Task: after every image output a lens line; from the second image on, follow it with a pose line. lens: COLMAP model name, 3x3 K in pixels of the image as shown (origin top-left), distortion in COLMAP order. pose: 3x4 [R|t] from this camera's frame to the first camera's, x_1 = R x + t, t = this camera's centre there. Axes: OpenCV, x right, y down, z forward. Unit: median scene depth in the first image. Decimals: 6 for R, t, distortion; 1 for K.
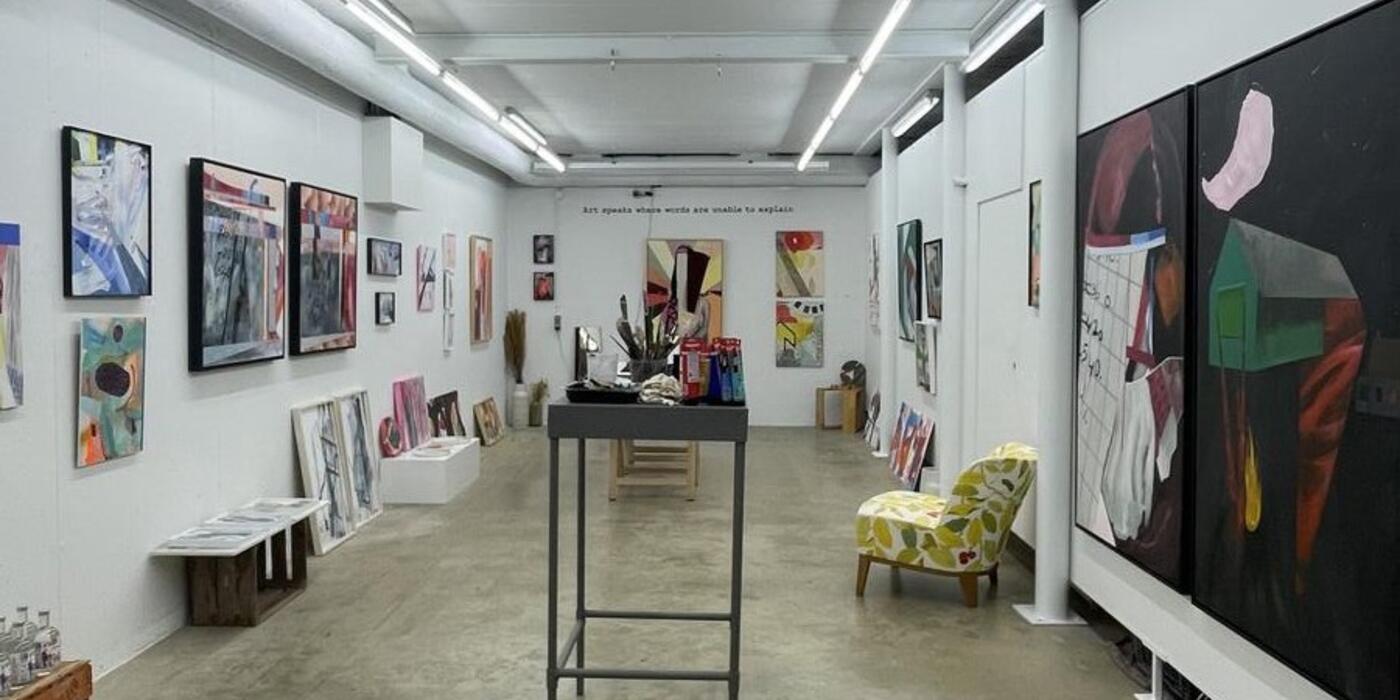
lens RADIAL K [[1001.0, 0, 699.3], [0, 1001.0, 237.8], [0, 0, 1]] dist [-0.003002, -0.000480]
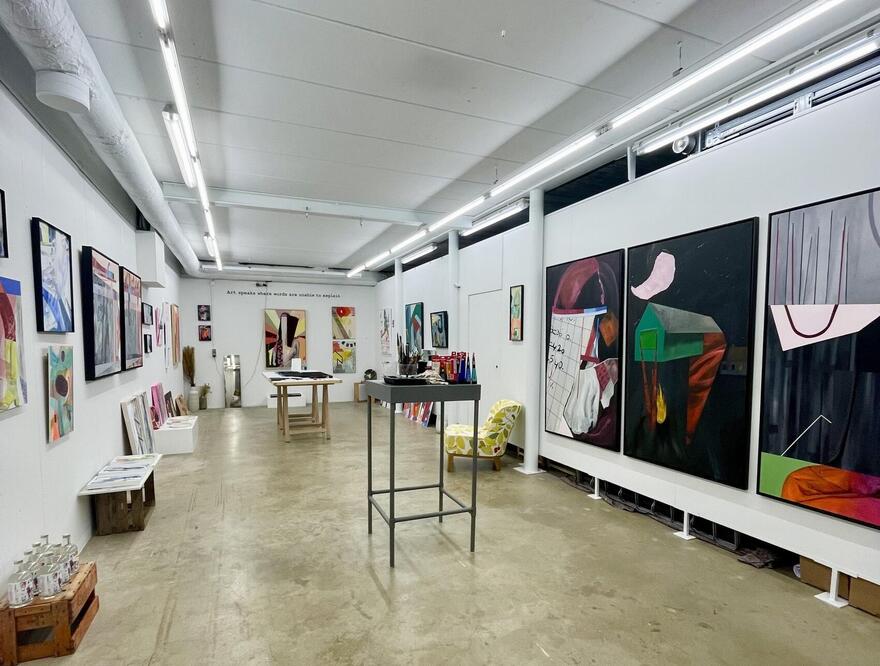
lens RADIAL K [[476.4, 0, 440.0], [0, 476.4, 333.0], [0, 0, 1]] dist [0.000961, 0.000108]
pose [[0.910562, 0.005184, 0.413340, -0.303283], [-0.022143, 0.999097, 0.036251, 0.017202], [-0.412779, -0.042161, 0.909855, 0.076903]]
